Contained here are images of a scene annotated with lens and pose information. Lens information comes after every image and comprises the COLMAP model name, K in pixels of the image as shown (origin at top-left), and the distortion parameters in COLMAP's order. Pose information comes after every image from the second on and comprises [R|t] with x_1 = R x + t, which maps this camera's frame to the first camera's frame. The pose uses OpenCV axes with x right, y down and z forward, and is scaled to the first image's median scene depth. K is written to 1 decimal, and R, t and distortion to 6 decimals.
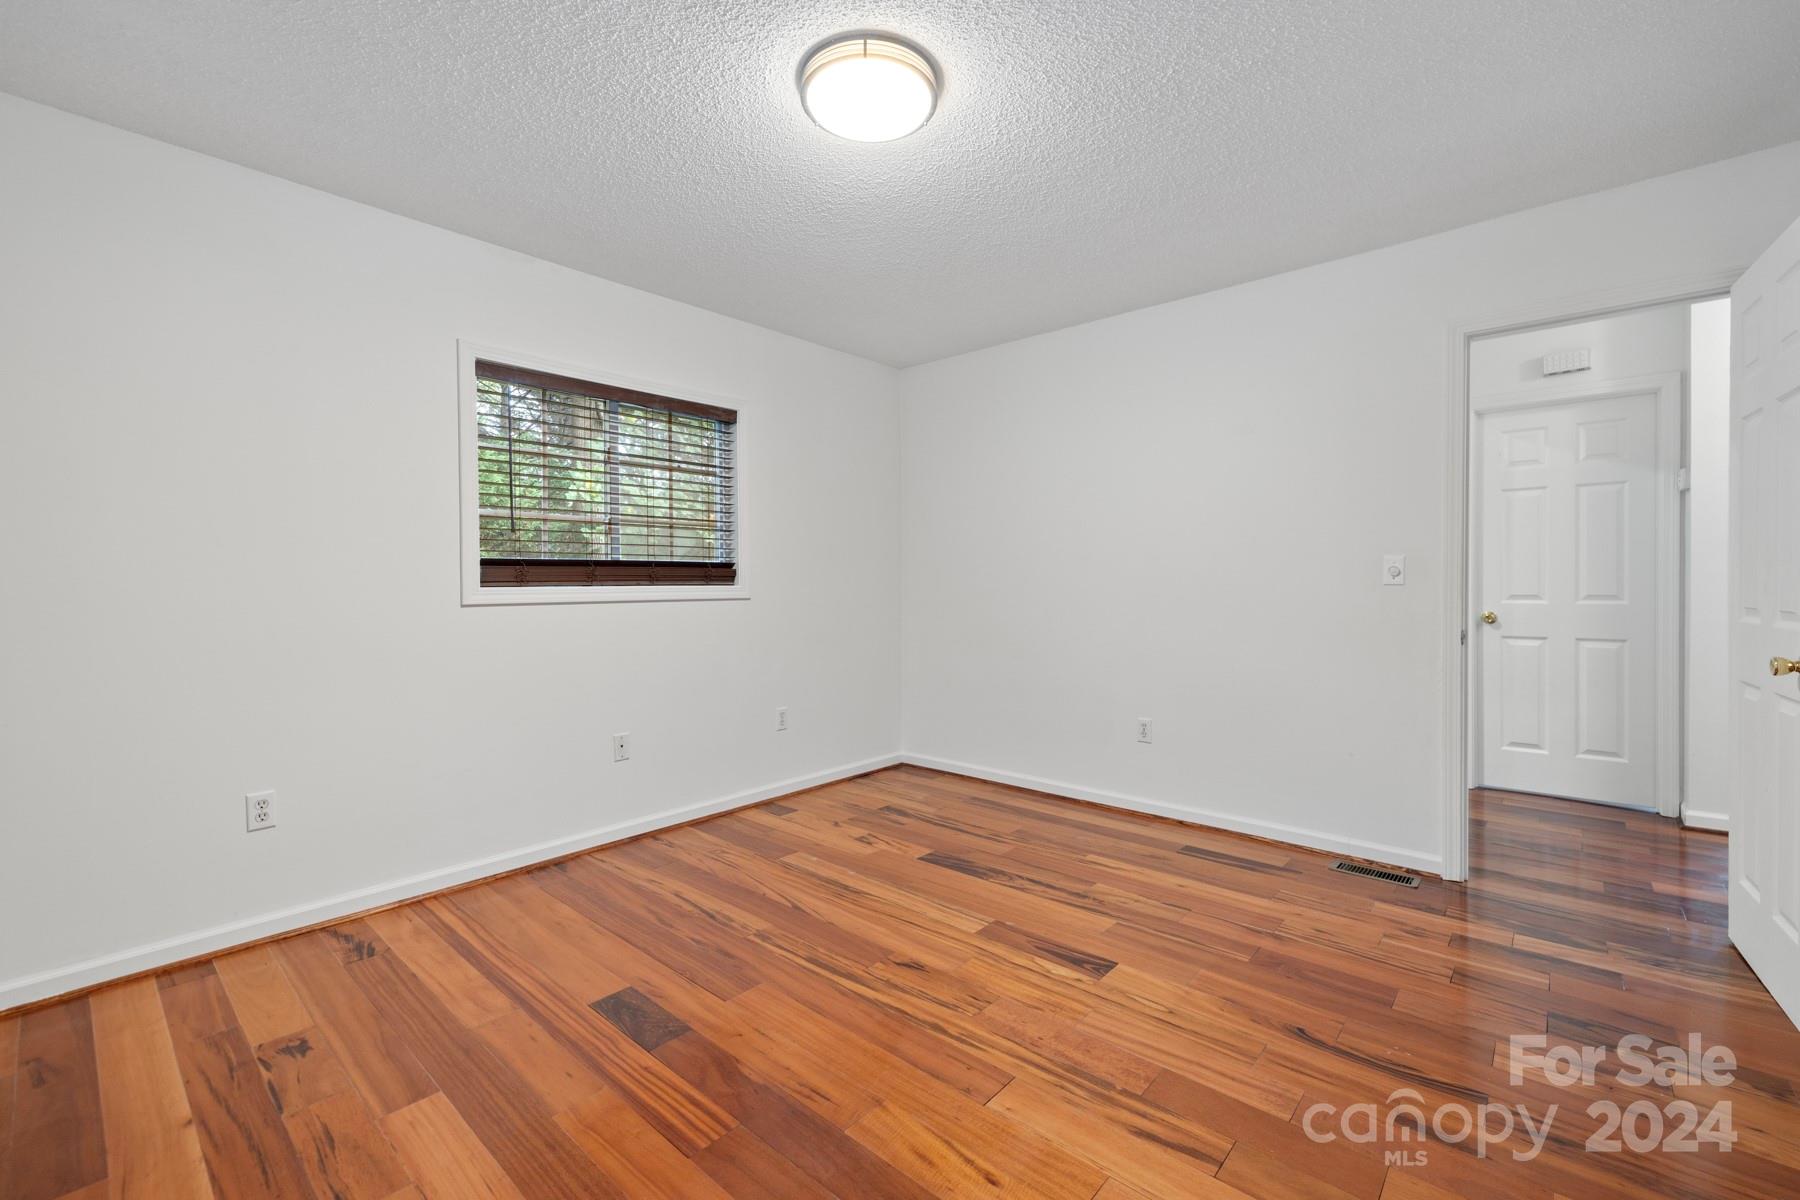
lens RADIAL K [[759.3, 0, 899.3], [0, 759.3, 589.4], [0, 0, 1]] dist [-0.000136, -0.000009]
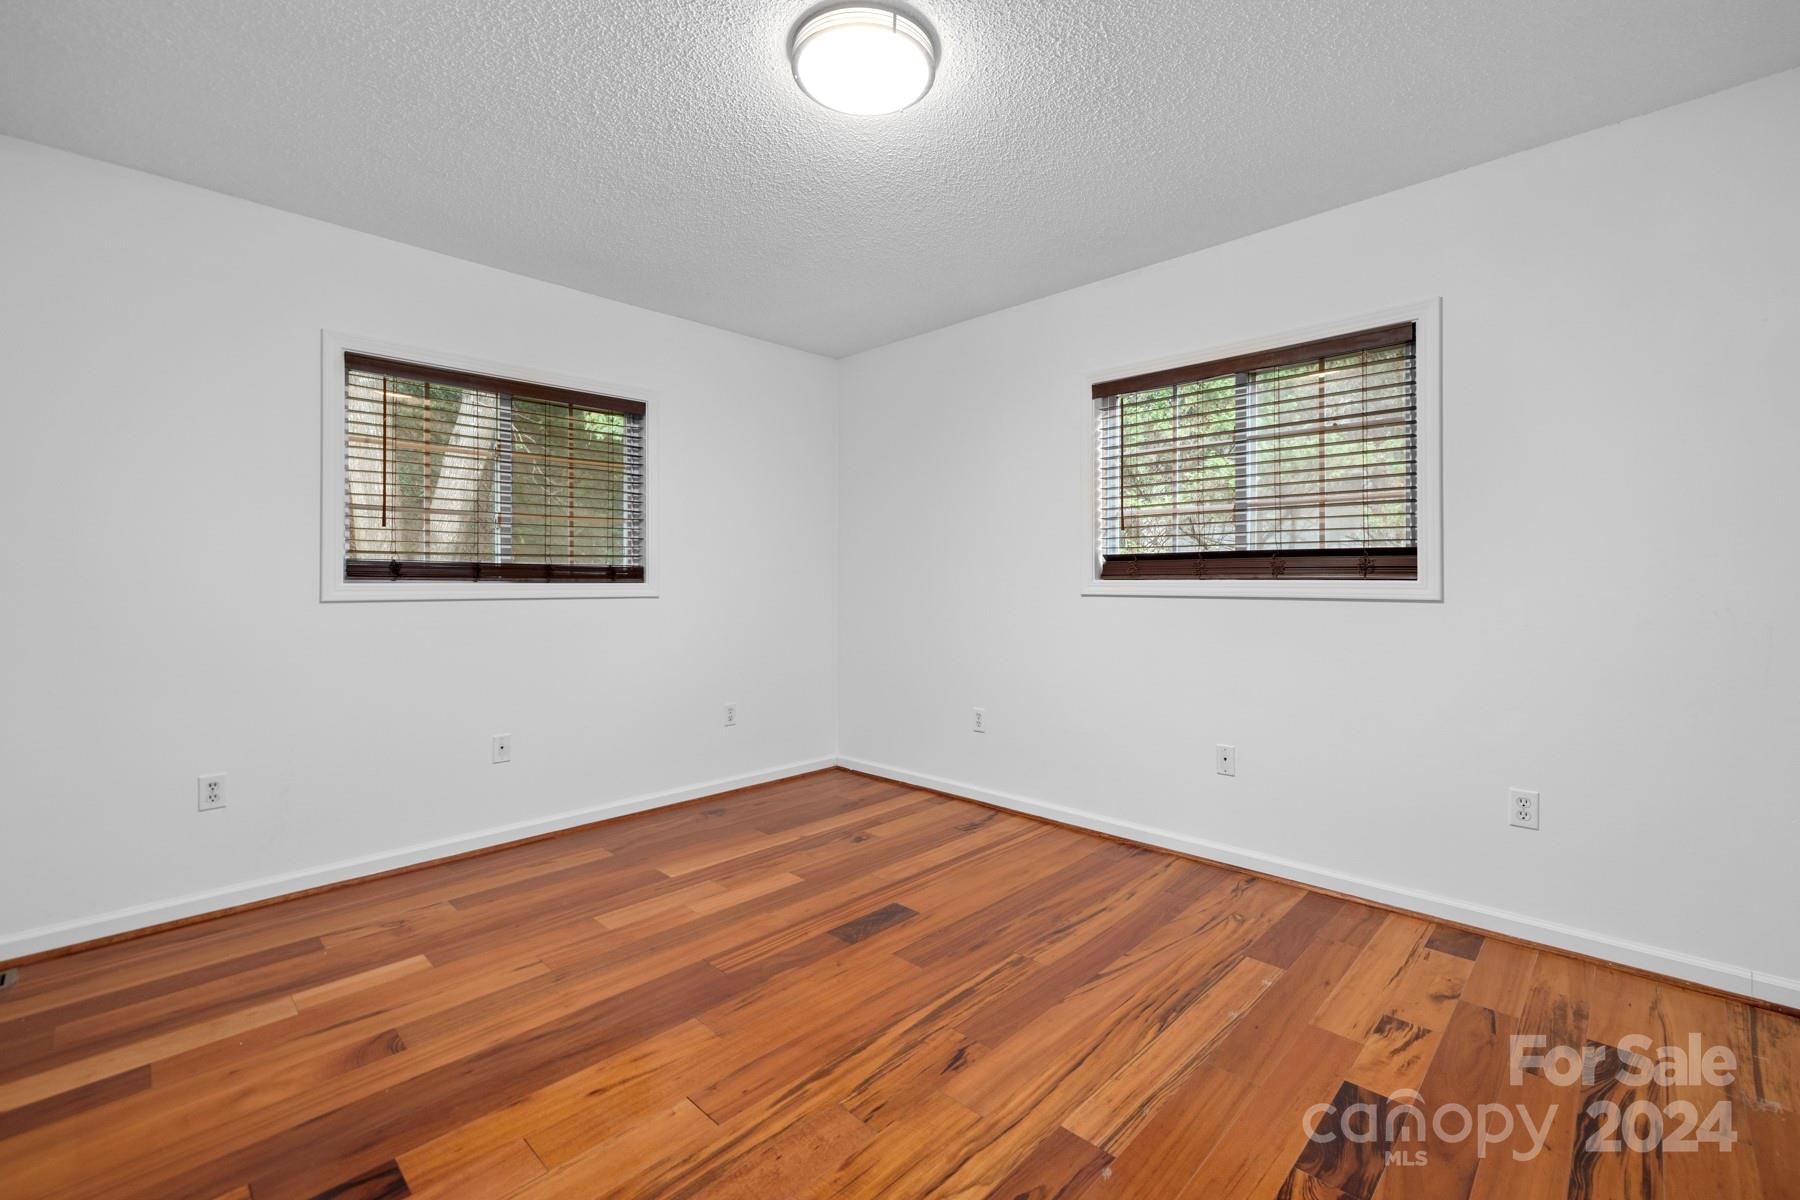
lens RADIAL K [[770.1, 0, 899.0], [0, 770.1, 564.3], [0, 0, 1]] dist [0.001214, 0.000024]
pose [[-0.041663, -0.009330, -0.999088, 0.668775], [-0.009814, 0.999912, -0.008929, -0.012494], [0.999084, 0.009433, -0.041751, 0.781150]]
